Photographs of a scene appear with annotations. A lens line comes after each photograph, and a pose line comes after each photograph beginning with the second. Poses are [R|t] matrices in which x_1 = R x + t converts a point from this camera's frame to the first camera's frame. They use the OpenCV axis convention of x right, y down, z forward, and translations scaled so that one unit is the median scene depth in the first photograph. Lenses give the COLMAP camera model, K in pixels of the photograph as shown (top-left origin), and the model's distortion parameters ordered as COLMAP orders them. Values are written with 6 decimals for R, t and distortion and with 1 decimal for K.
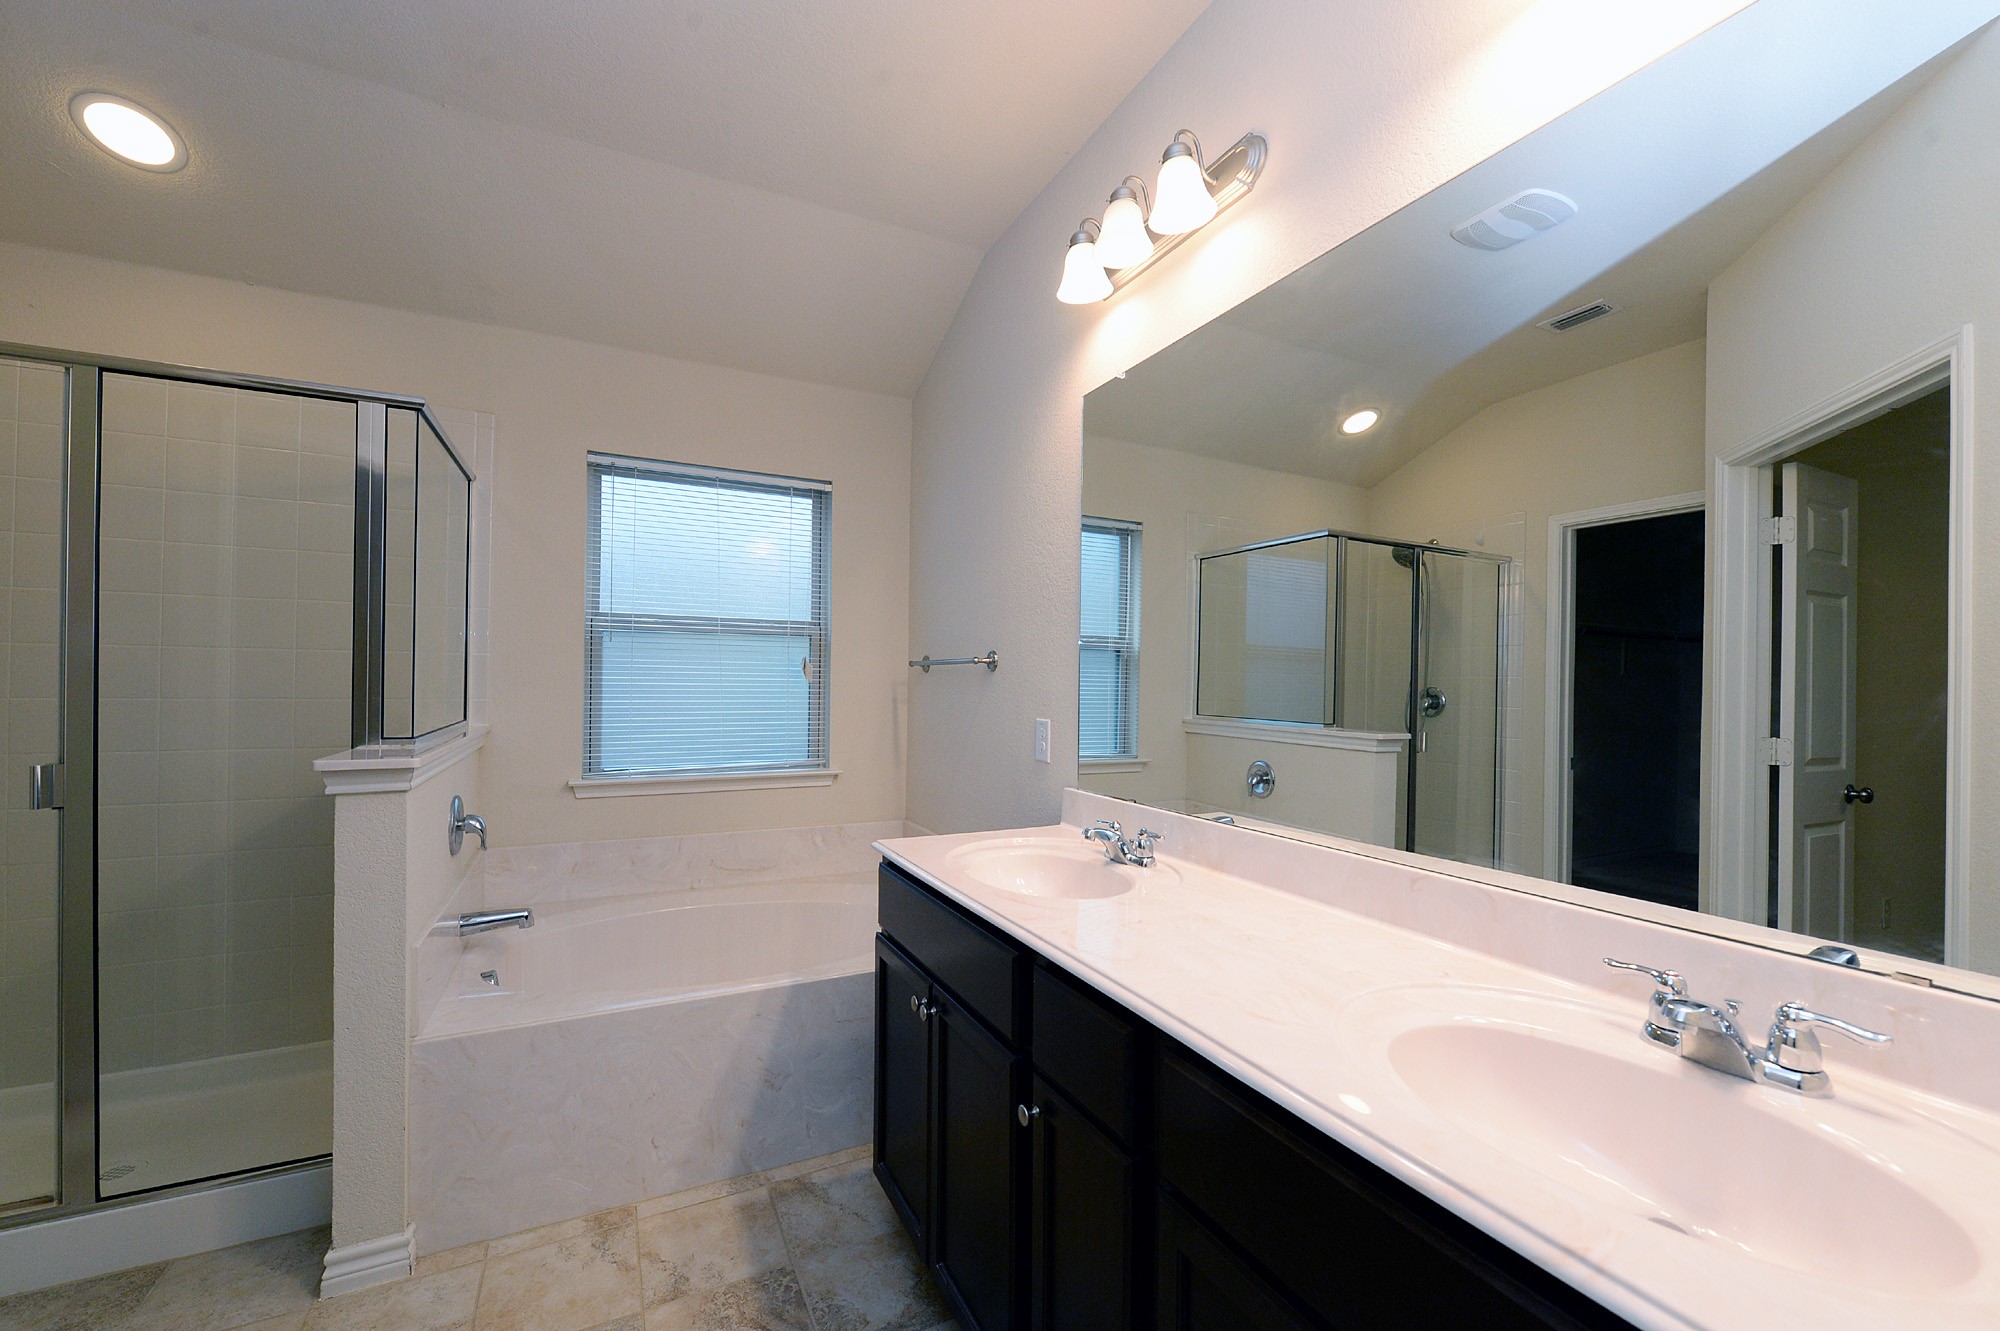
lens RADIAL K [[797.7, 0, 1000.2], [0, 797.7, 672.9], [0, 0, 1]] dist [-0.009141, 0.000044]
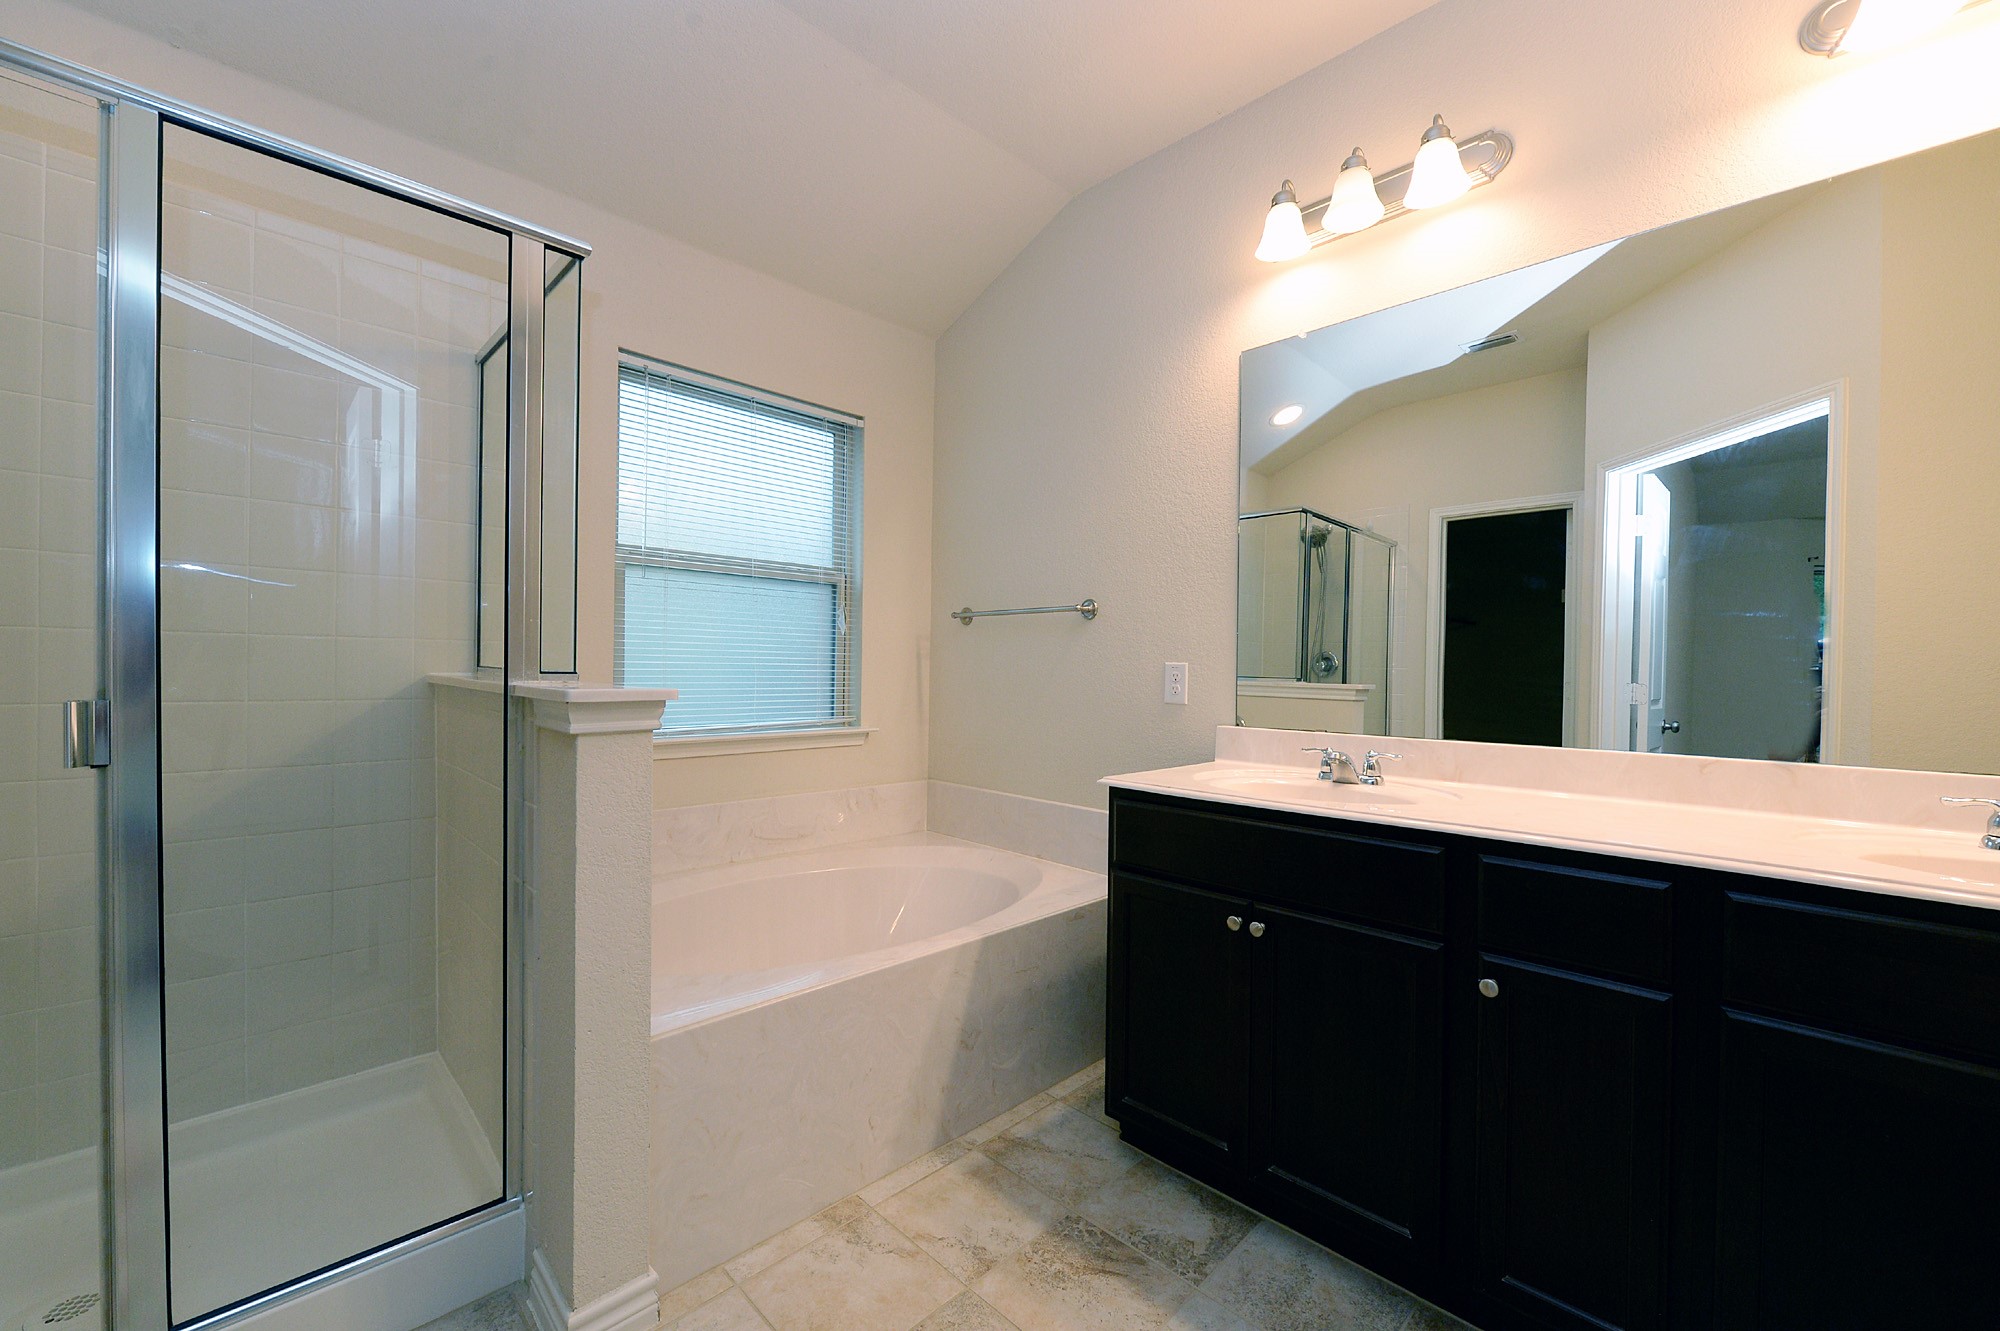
lens RADIAL K [[797.7, 0, 1005.8], [0, 797.7, 671.6], [0, 0, 1]] dist [-0.009141, 0.000044]
pose [[0.949611, 0.001218, 0.313428, -0.521889], [-0.007313, 0.999806, 0.018269, 0.056717], [-0.313345, -0.019641, 0.949436, 0.096157]]
